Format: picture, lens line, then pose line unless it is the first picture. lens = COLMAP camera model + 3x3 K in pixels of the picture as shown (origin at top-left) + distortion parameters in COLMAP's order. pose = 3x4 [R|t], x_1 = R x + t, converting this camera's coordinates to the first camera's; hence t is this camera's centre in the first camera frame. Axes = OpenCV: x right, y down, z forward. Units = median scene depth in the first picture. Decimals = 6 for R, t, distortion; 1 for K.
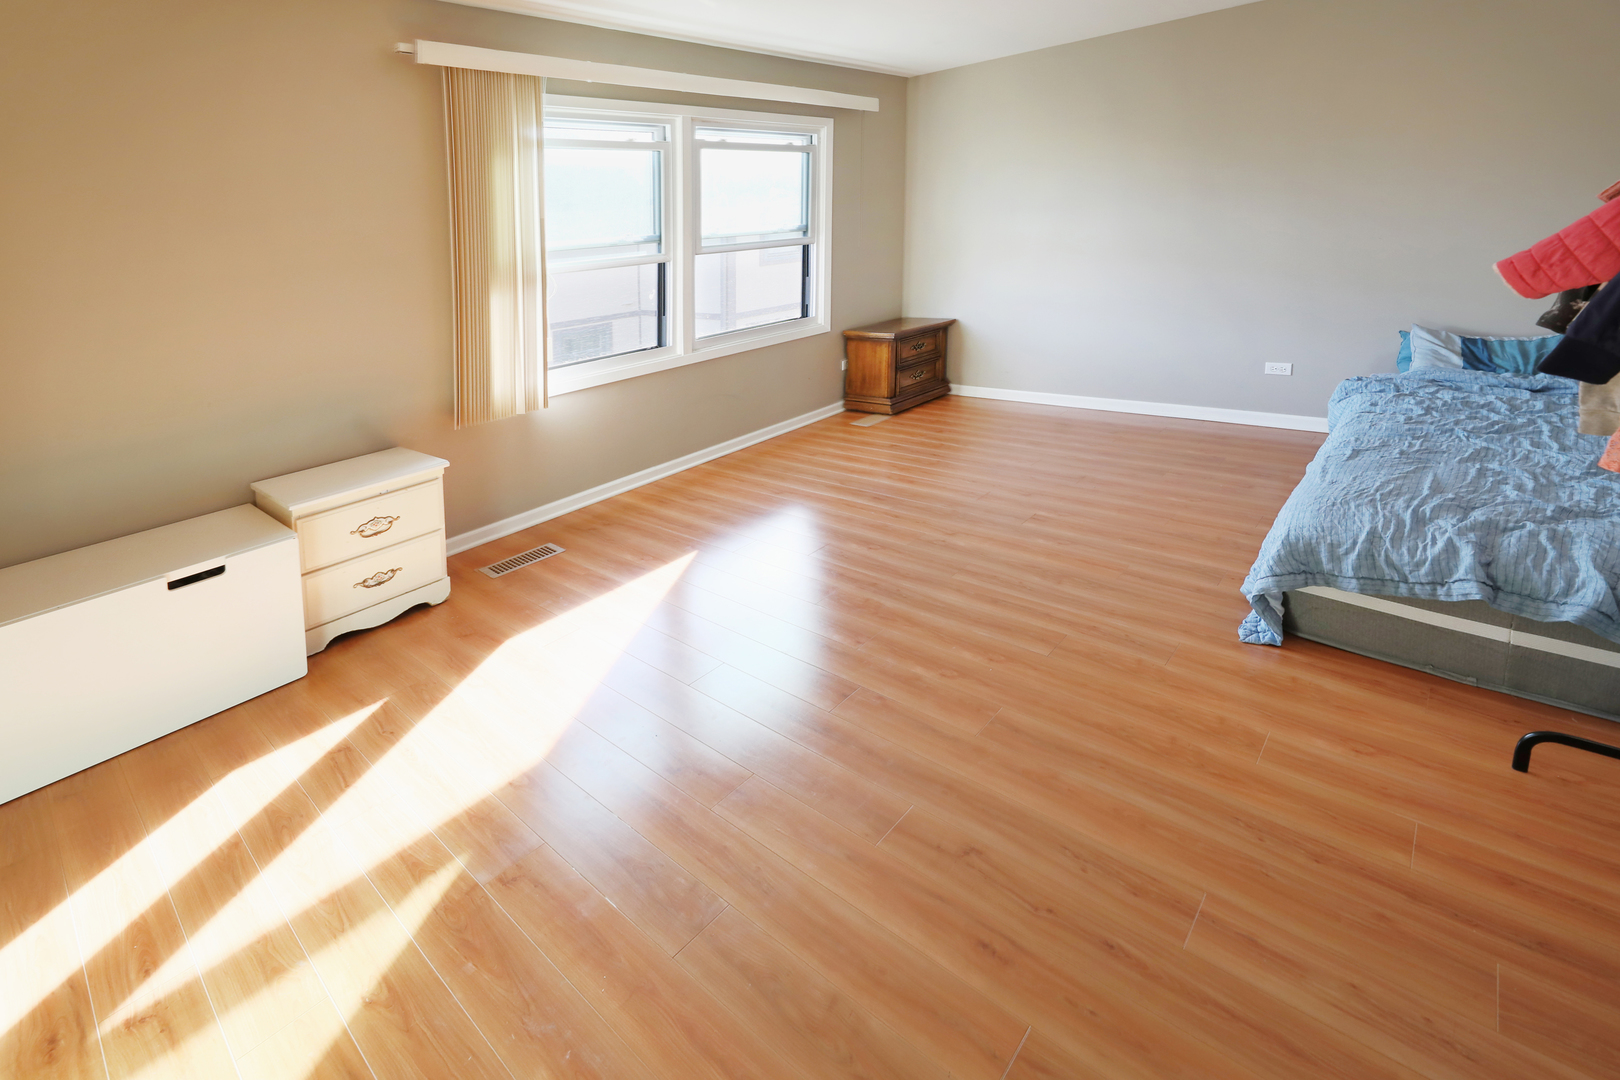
lens RADIAL K [[660.0, 0, 810.0], [0, 660.0, 515.4], [0, 0, 1]] dist [-0.007003, -0.000055]
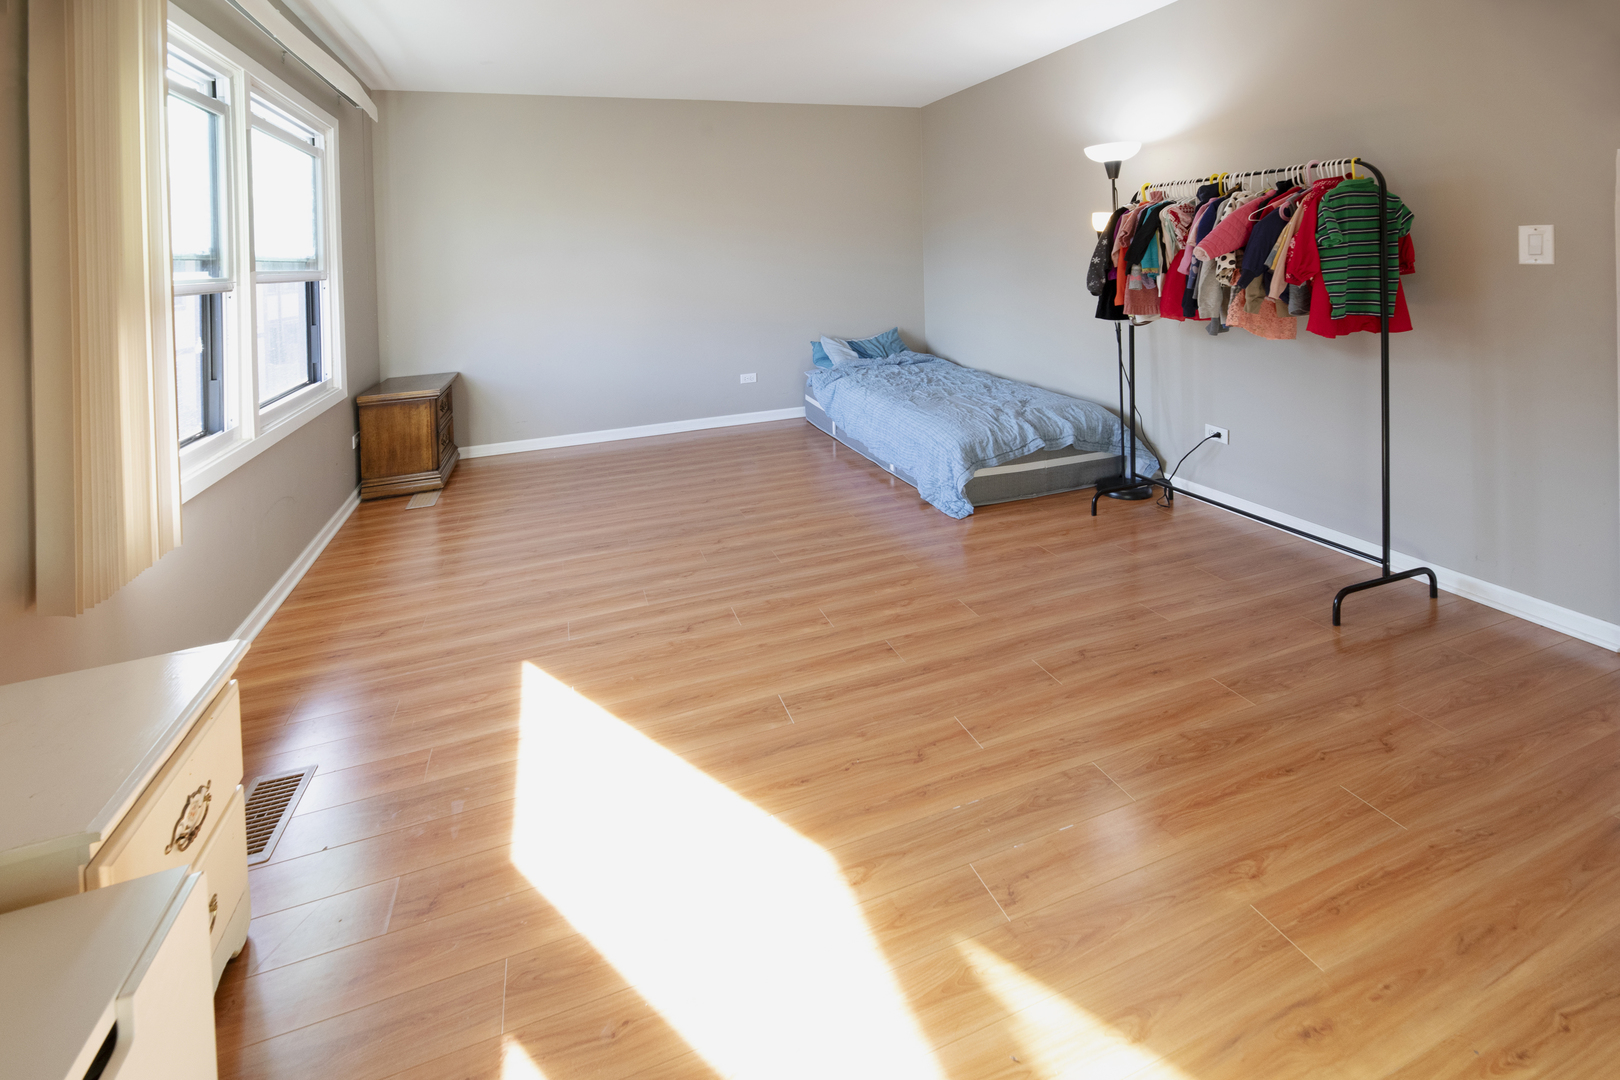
lens RADIAL K [[666.8, 0, 810.0], [0, 666.8, 540.0], [0, 0, 1]] dist [-0.015698, 0.000032]
pose [[0.511367, -0.291354, 0.808466, -0.522927], [0.347575, 0.930513, 0.115490, -0.042019], [-0.785936, 0.221944, 0.577101, 0.259545]]
